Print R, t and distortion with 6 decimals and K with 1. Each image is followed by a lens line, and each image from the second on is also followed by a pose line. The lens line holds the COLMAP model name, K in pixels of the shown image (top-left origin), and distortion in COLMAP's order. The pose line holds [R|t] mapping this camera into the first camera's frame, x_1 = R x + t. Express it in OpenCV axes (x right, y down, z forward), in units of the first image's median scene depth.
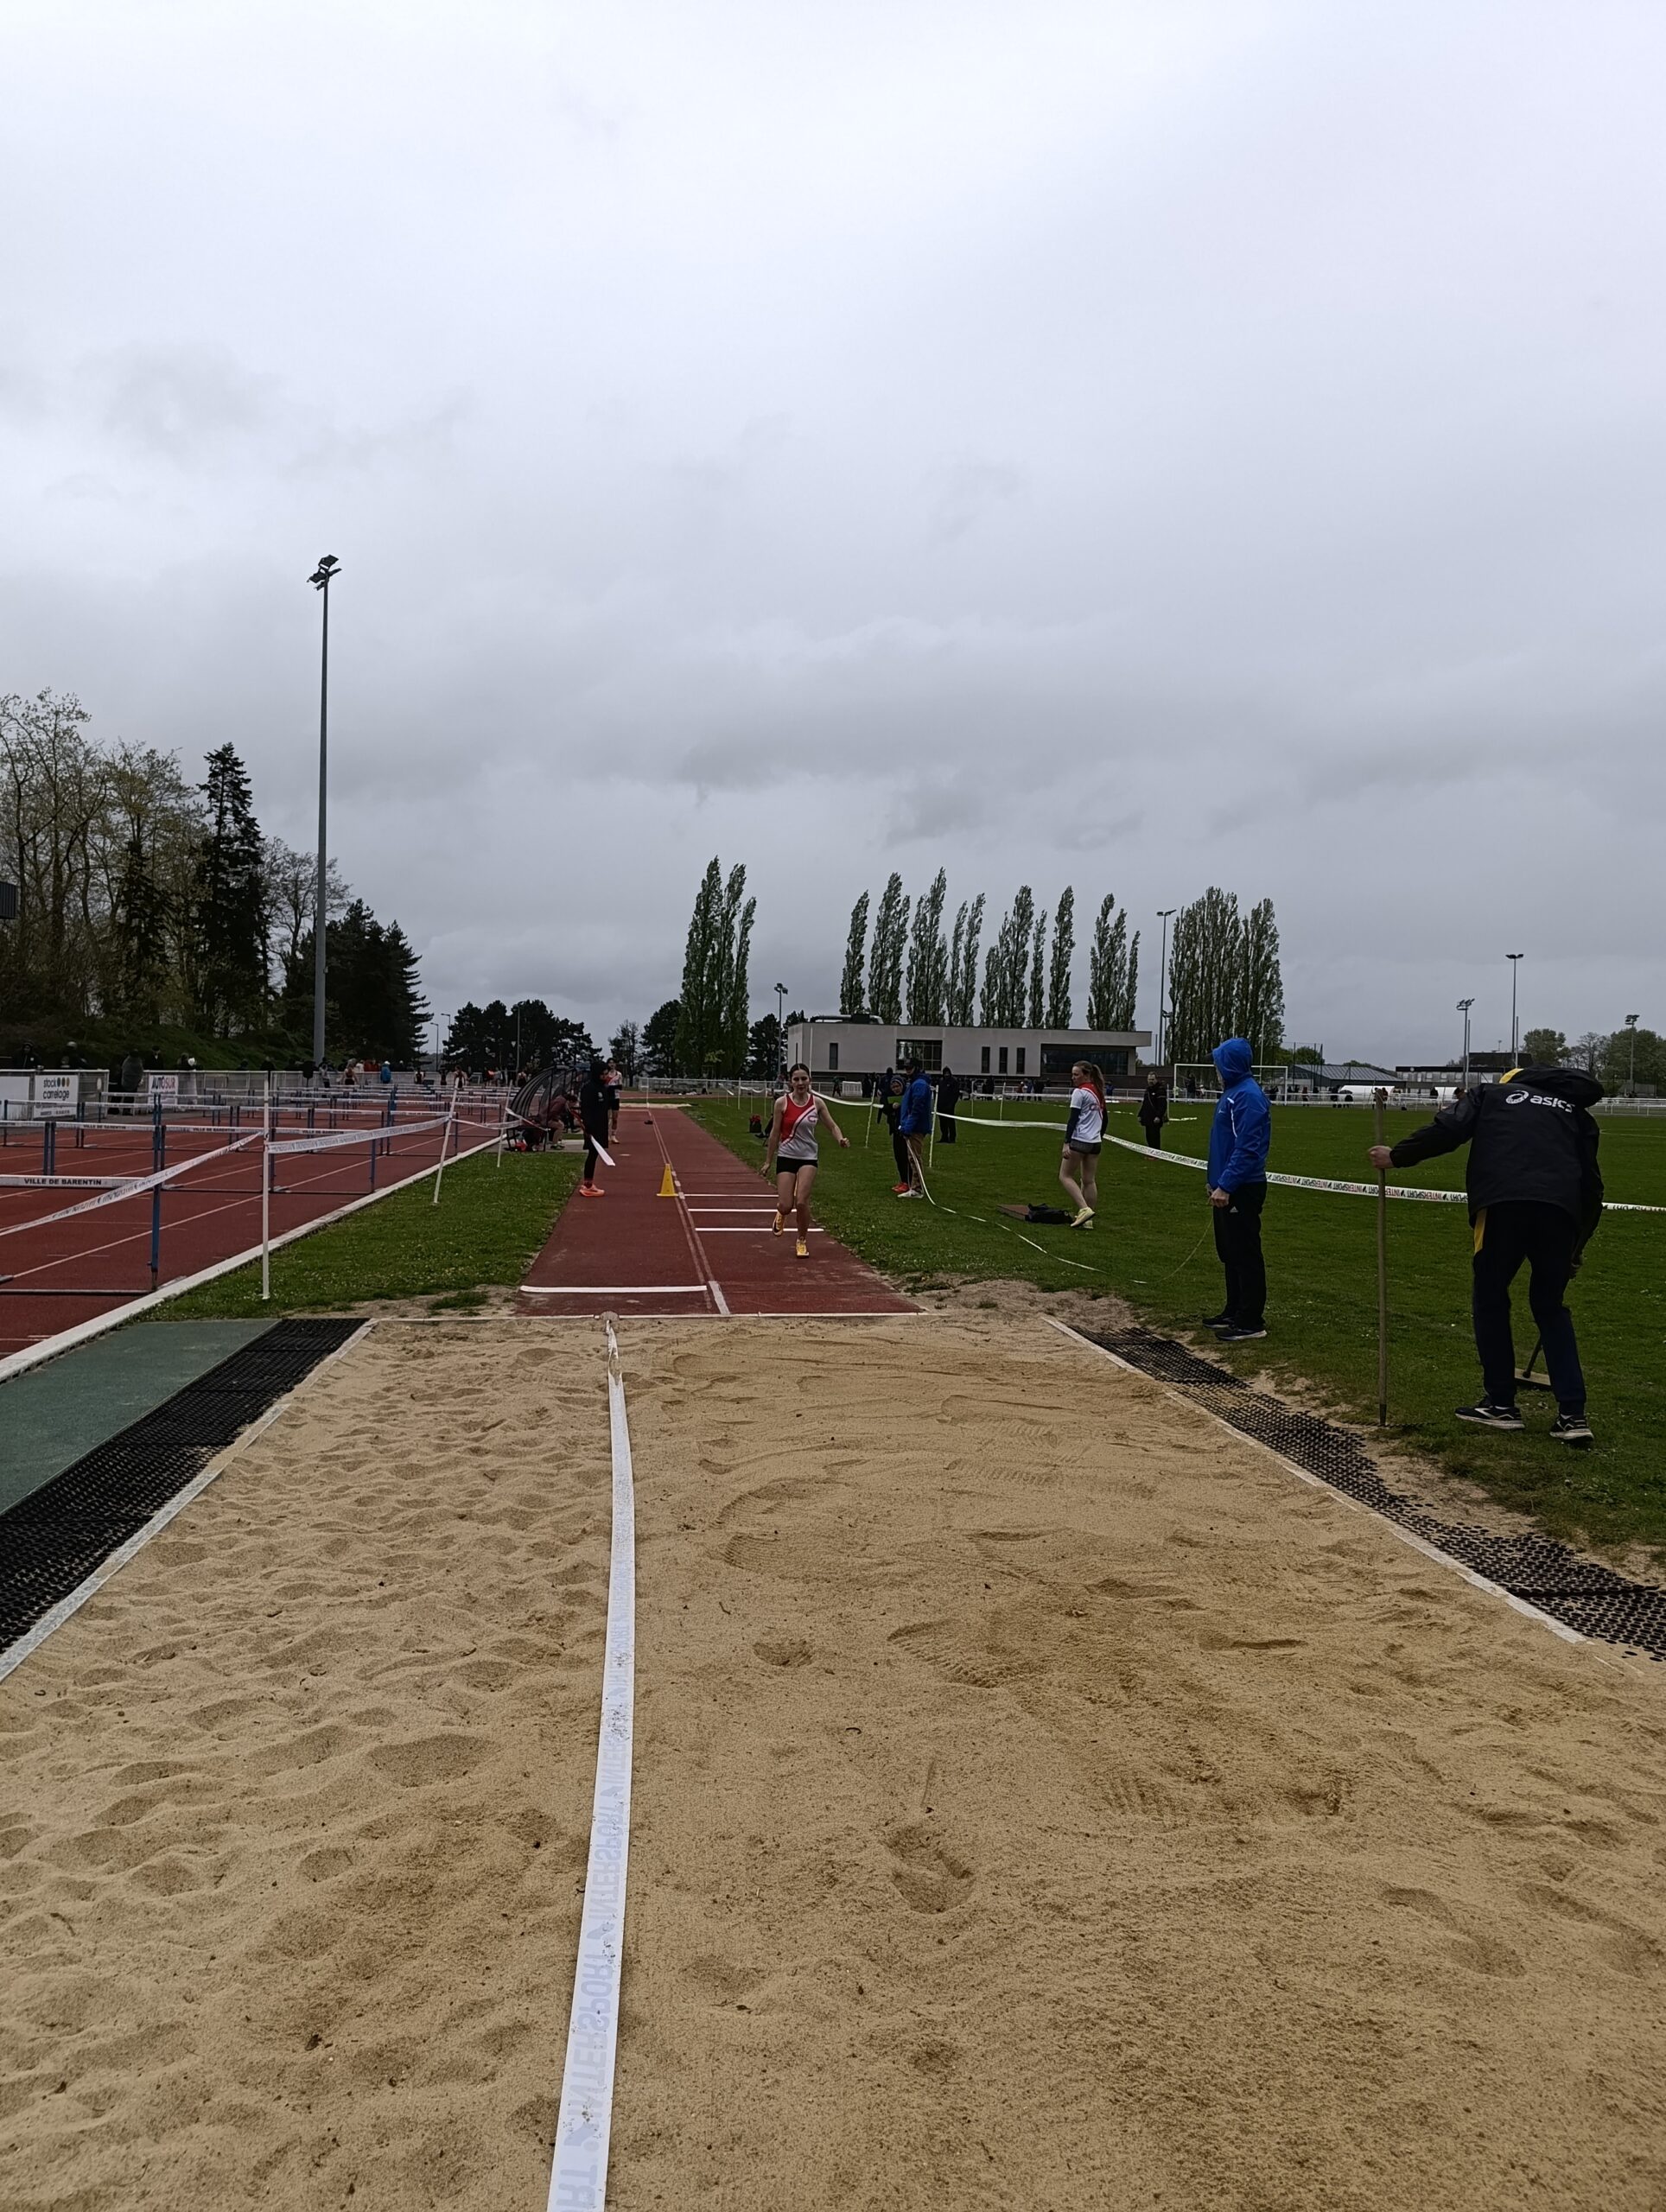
lens RADIAL K [[1461.6, 0, 858.9], [0, 1461.6, 1103.0], [0, 0, 1]] dist [0.005189, -0.001947]
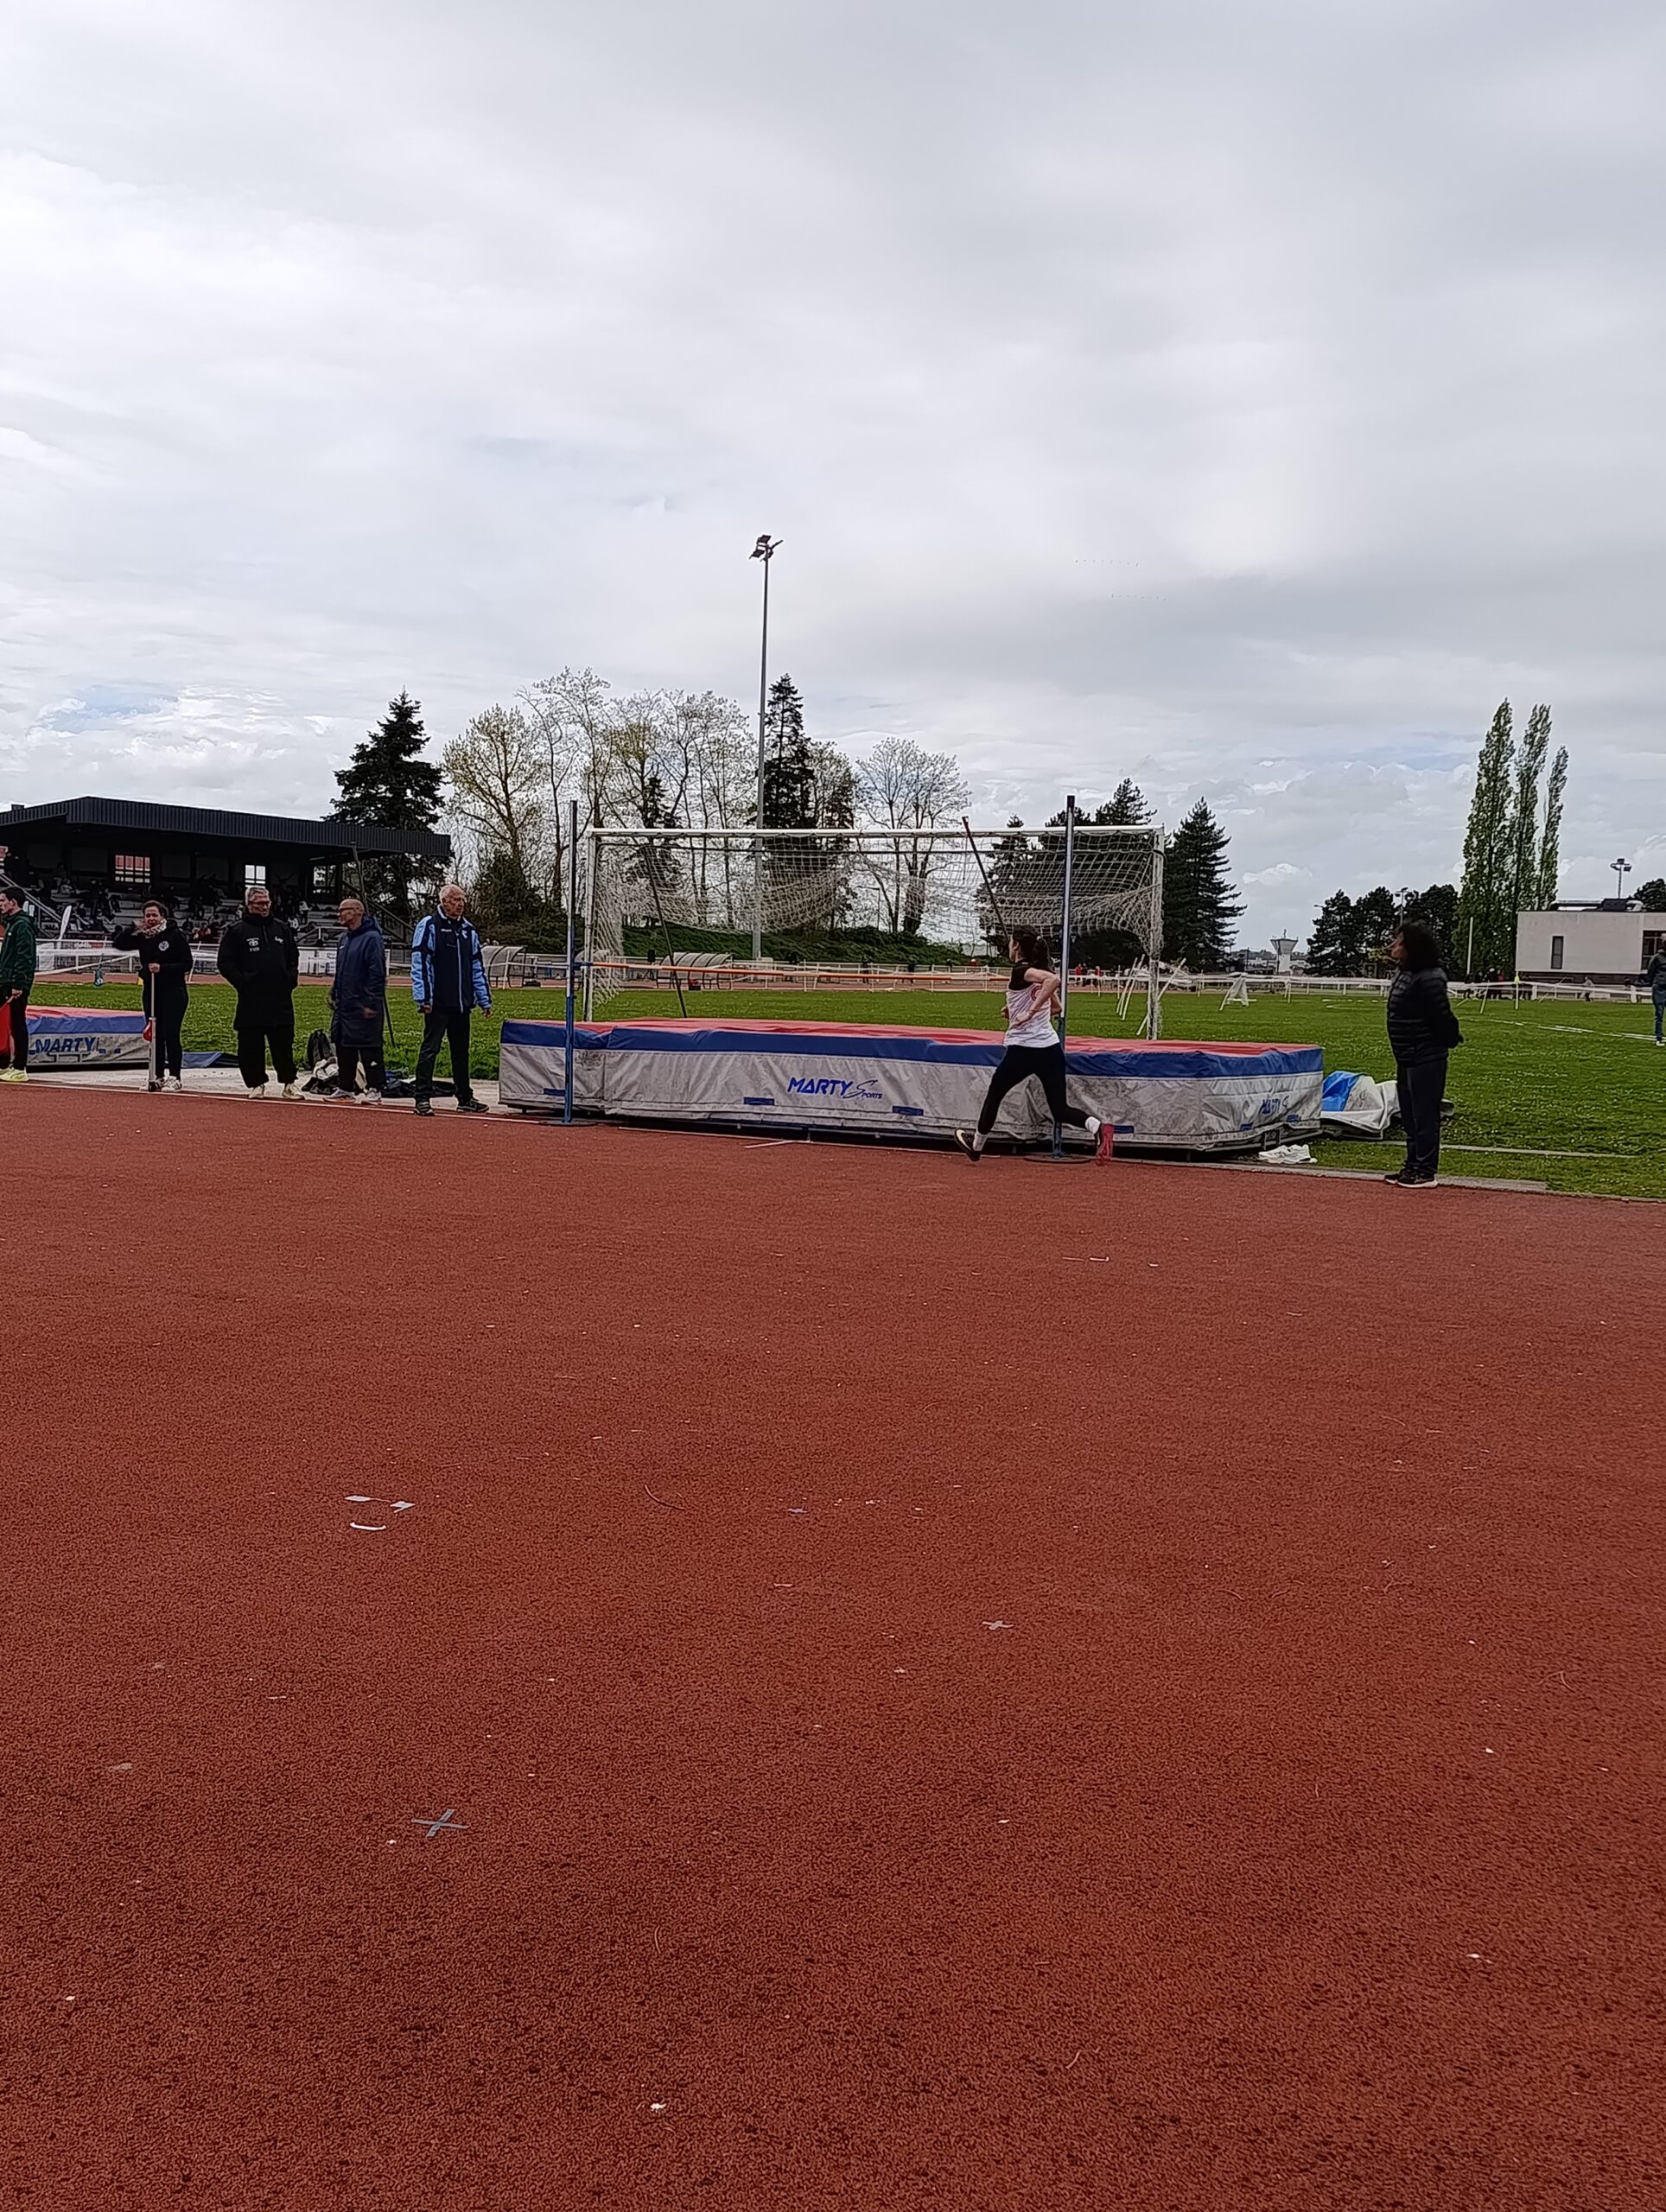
lens RADIAL K [[2257.6, 0, 818.2], [0, 2257.6, 1083.7], [0, 0, 1]] dist [0.109825, -0.202573]
pose [[0.782853, 0.032524, -0.621356, 0.345007], [-0.020421, 0.999438, 0.026586, 0.011696], [0.621871, -0.008124, 0.783077, -0.179248]]
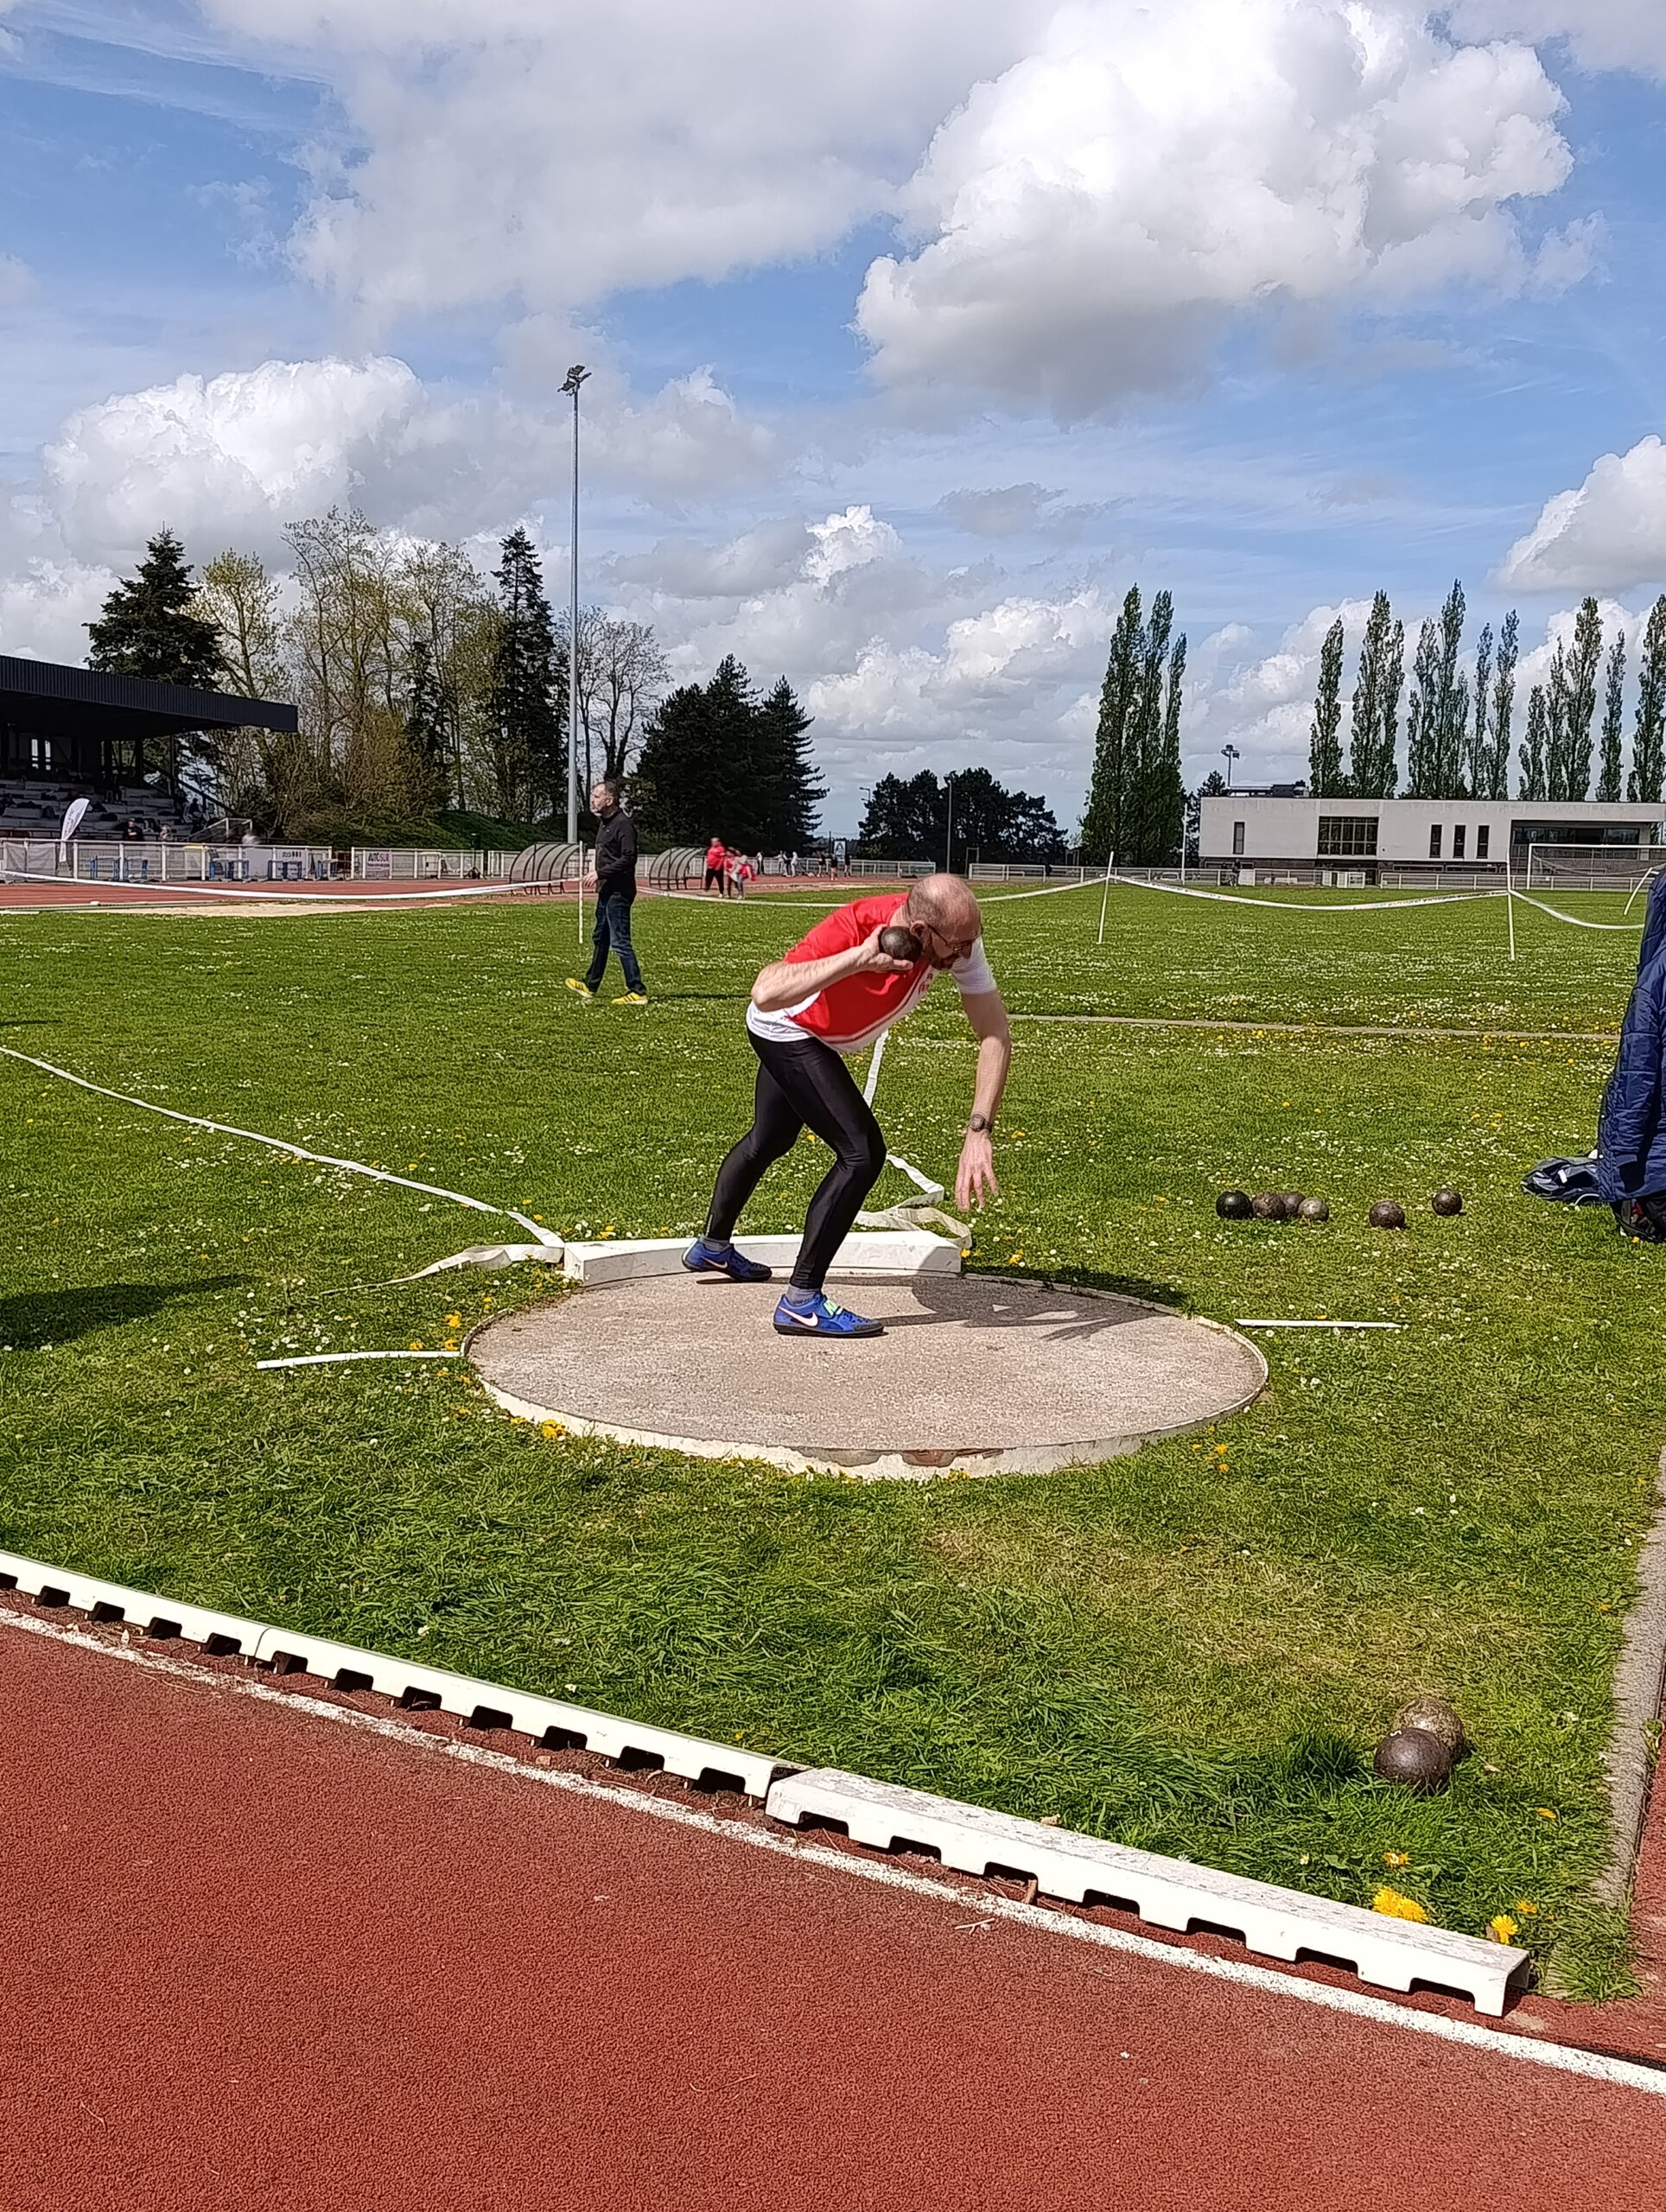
lens RADIAL K [[2259.8, 0, 846.1], [0, 2259.8, 1127.3], [0, 0, 1]] dist [0.115110, -0.221778]
pose [[0.939512, 0.039262, -0.340257, 0.167540], [-0.007410, 0.995506, 0.094411, 0.008494], [0.342435, -0.086179, 0.935581, -0.218161]]
